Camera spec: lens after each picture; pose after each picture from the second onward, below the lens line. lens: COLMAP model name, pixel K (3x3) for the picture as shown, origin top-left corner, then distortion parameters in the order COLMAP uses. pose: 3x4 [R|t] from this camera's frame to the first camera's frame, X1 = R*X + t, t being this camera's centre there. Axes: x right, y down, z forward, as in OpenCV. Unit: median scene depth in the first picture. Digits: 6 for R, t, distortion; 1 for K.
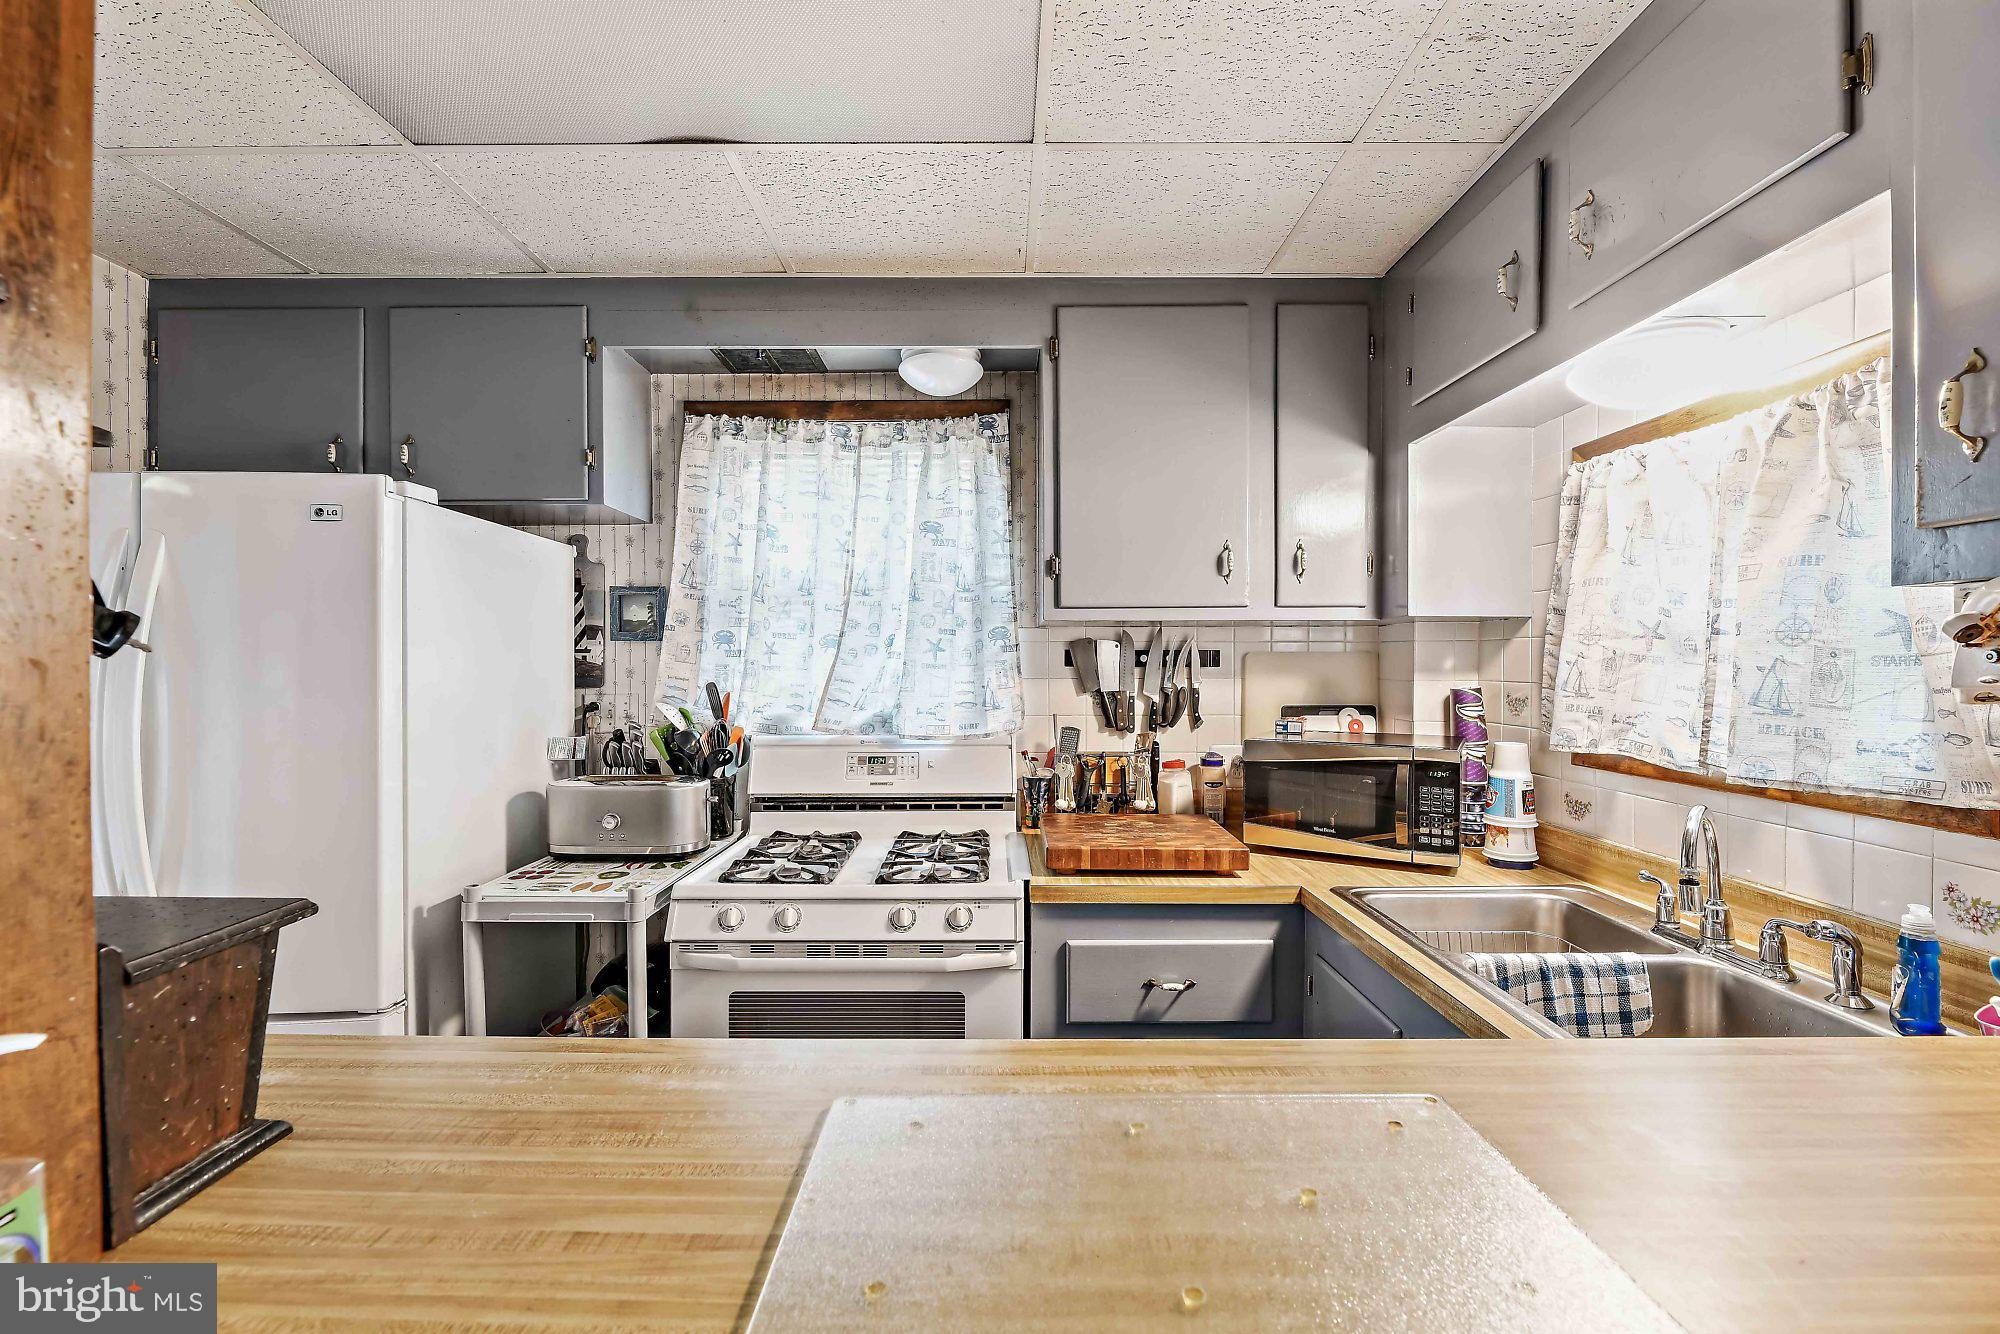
lens RADIAL K [[843.0, 0, 980.4], [0, 843.0, 669.0], [0, 0, 1]] dist [-0.000446, -0.001808]
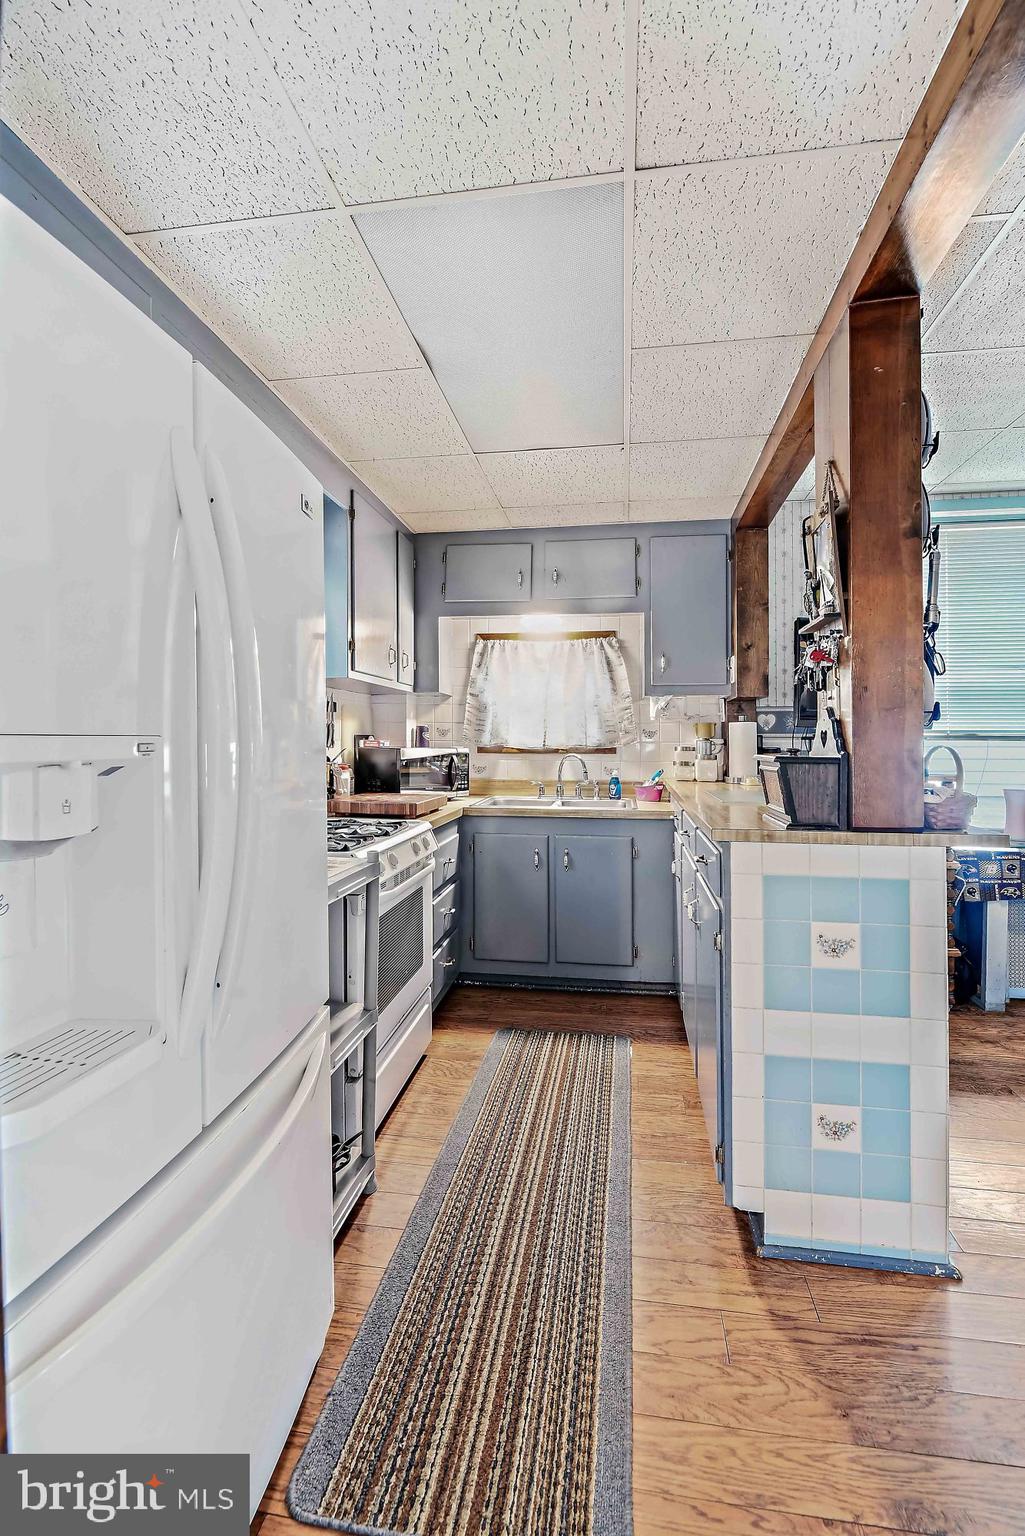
lens RADIAL K [[647.4, 0, 531.4], [0, 647.4, 724.7], [0, 0, 1]] dist [-0.000446, -0.001808]
pose [[0.136723, 0.021769, 0.990370, -1.028540], [0.001442, 0.999753, -0.022174, 0.055602], [-0.990608, 0.004460, 0.136658, 0.442900]]
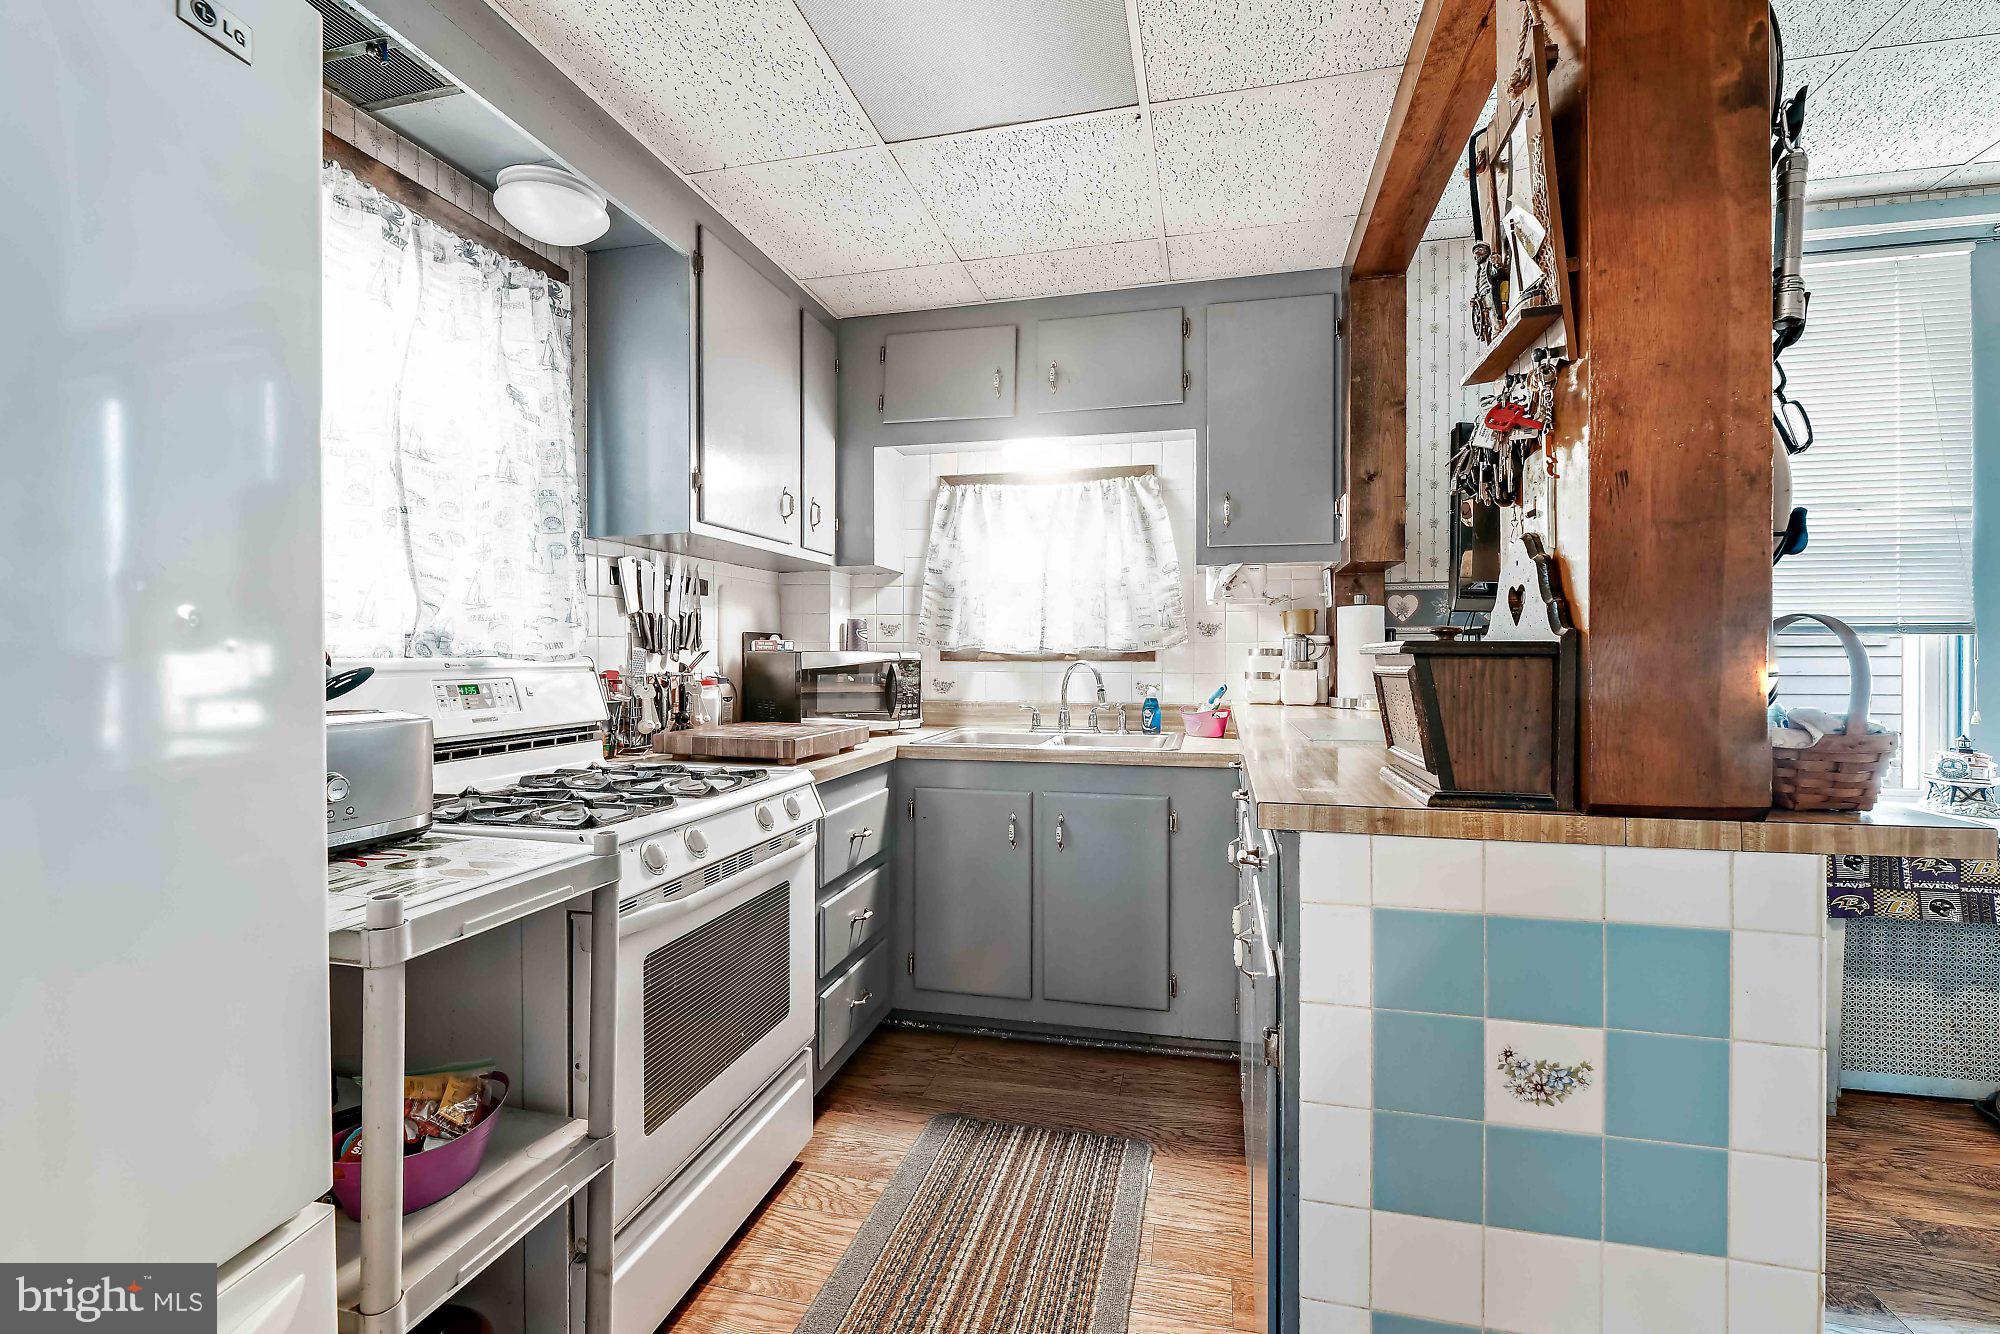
lens RADIAL K [[843.0, 0, 1025.6], [0, 843.0, 652.3], [0, 0, 1]] dist [-0.000446, -0.001808]
pose [[0.217605, 0.001365, 0.976036, -0.740392], [0.003891, 0.999990, -0.002266, 0.079777], [-0.976029, 0.004291, 0.217597, 0.368347]]
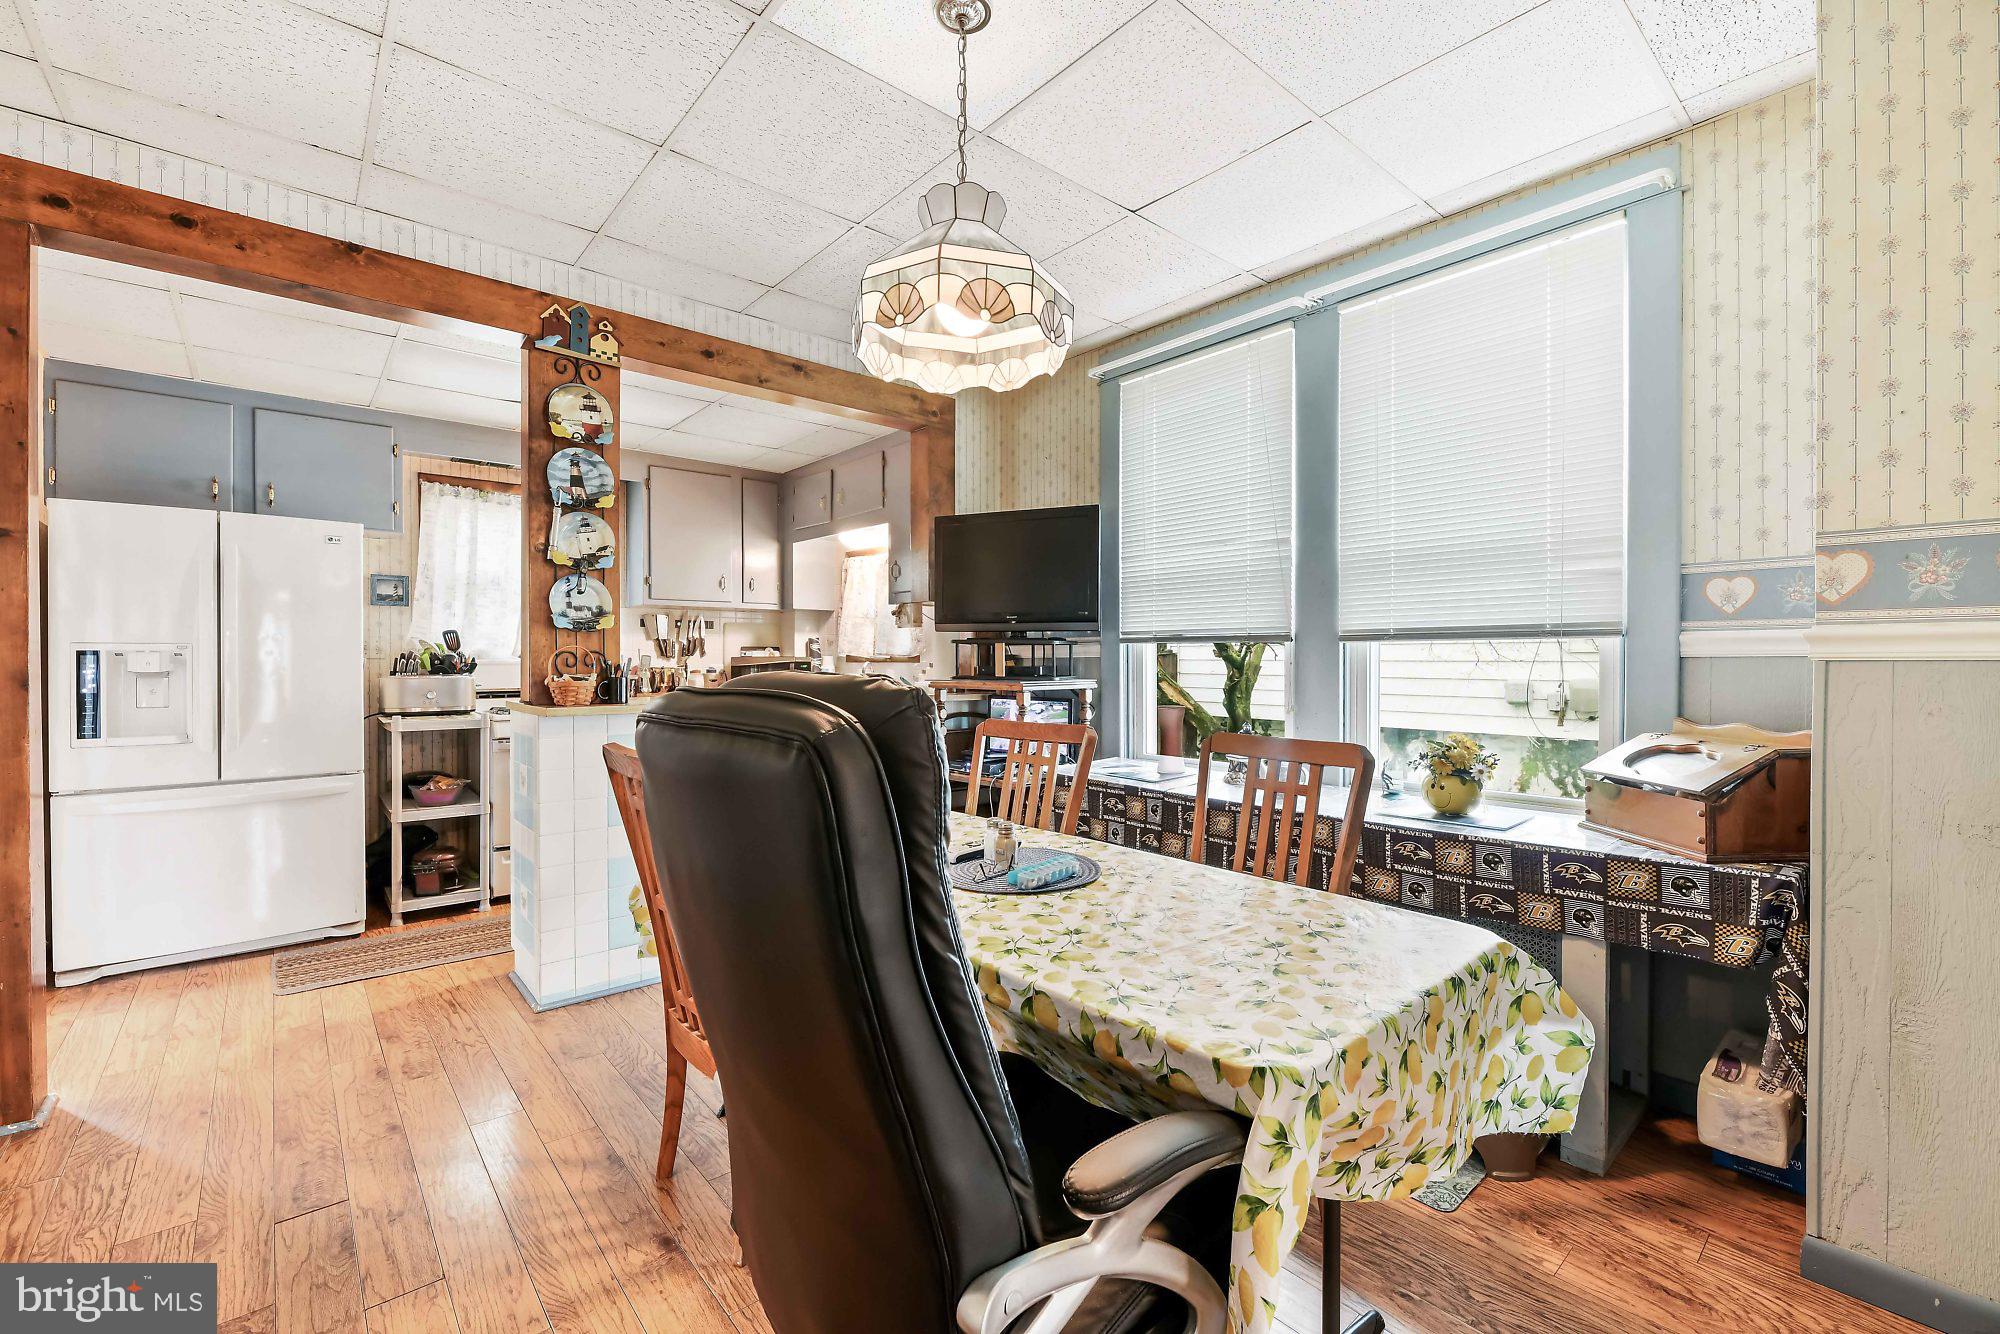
lens RADIAL K [[843.0, 0, 1011.9], [0, 843.0, 658.0], [0, 0, 1]] dist [-0.000446, -0.001808]
pose [[0.738749, -0.001769, 0.673978, -0.648170], [0.004507, 0.999987, -0.002315, 0.086259], [-0.673965, 0.004748, 0.738748, -1.192613]]
